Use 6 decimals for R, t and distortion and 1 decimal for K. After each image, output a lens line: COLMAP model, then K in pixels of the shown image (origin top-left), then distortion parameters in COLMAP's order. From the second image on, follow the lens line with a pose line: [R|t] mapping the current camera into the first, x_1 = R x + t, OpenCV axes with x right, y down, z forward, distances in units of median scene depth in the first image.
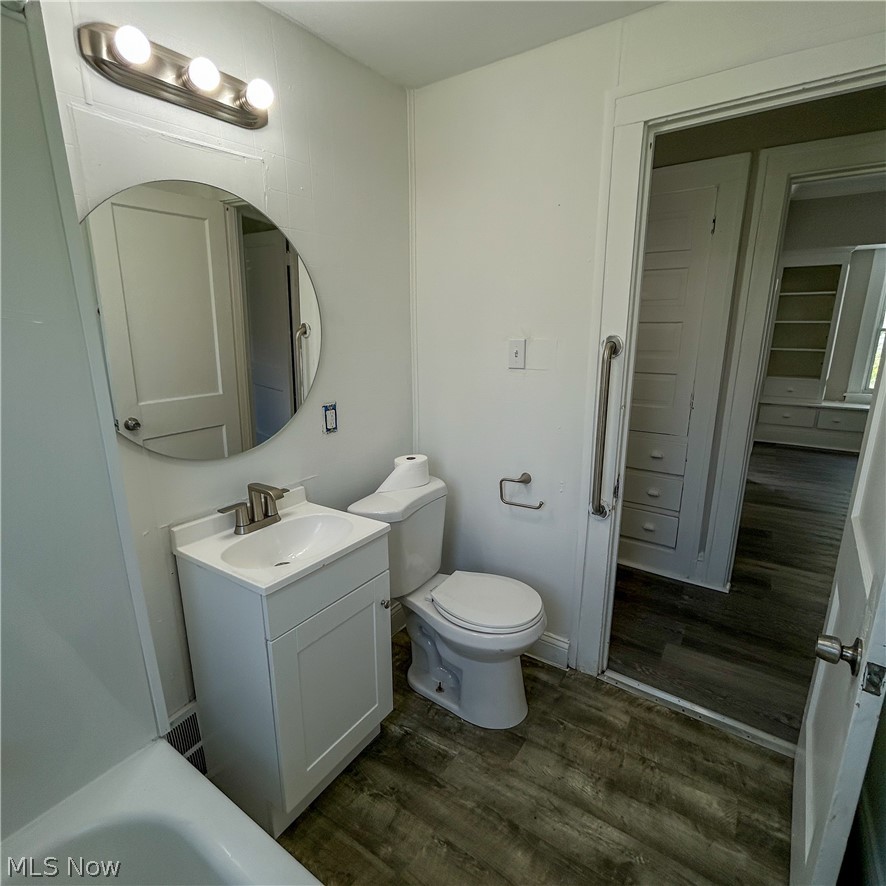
lens RADIAL K [[480.9, 0, 443.0], [0, 480.9, 443.0], [0, 0, 1]] dist [-0.005597, 0.002127]
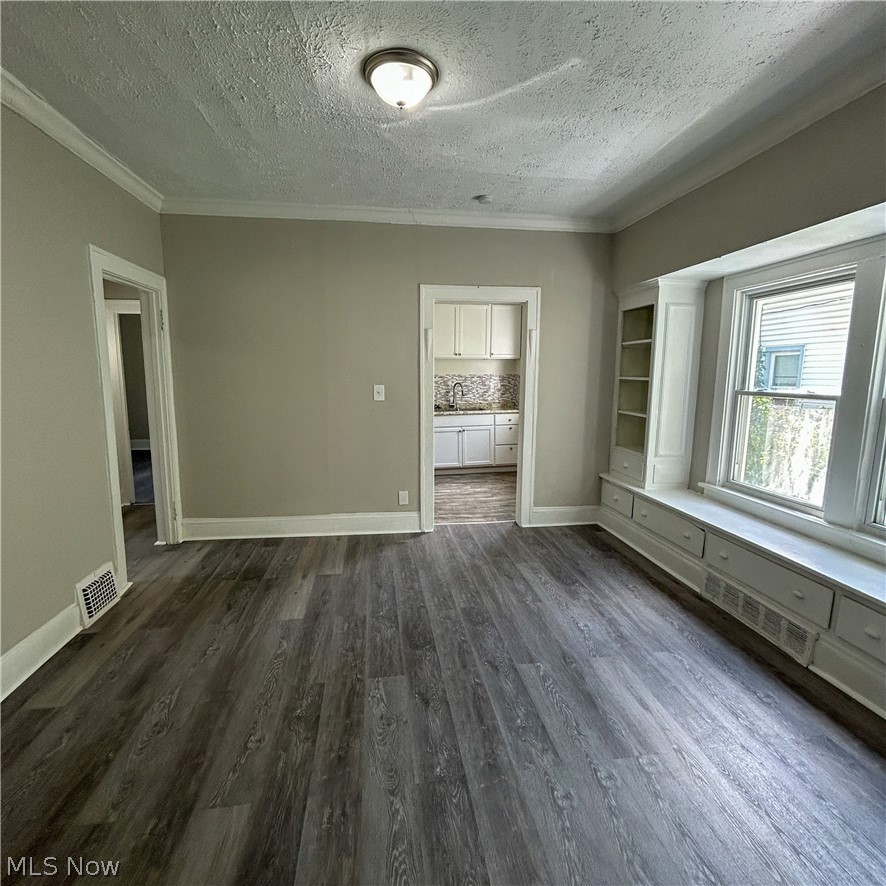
lens RADIAL K [[480.9, 0, 443.0], [0, 480.9, 443.0], [0, 0, 1]] dist [-0.005597, 0.002127]
pose [[0.669520, 0.125970, -0.732034, 1.168042], [-0.198674, 0.979978, -0.013071, -0.084850], [0.715731, 0.154188, 0.681142, 0.289566]]
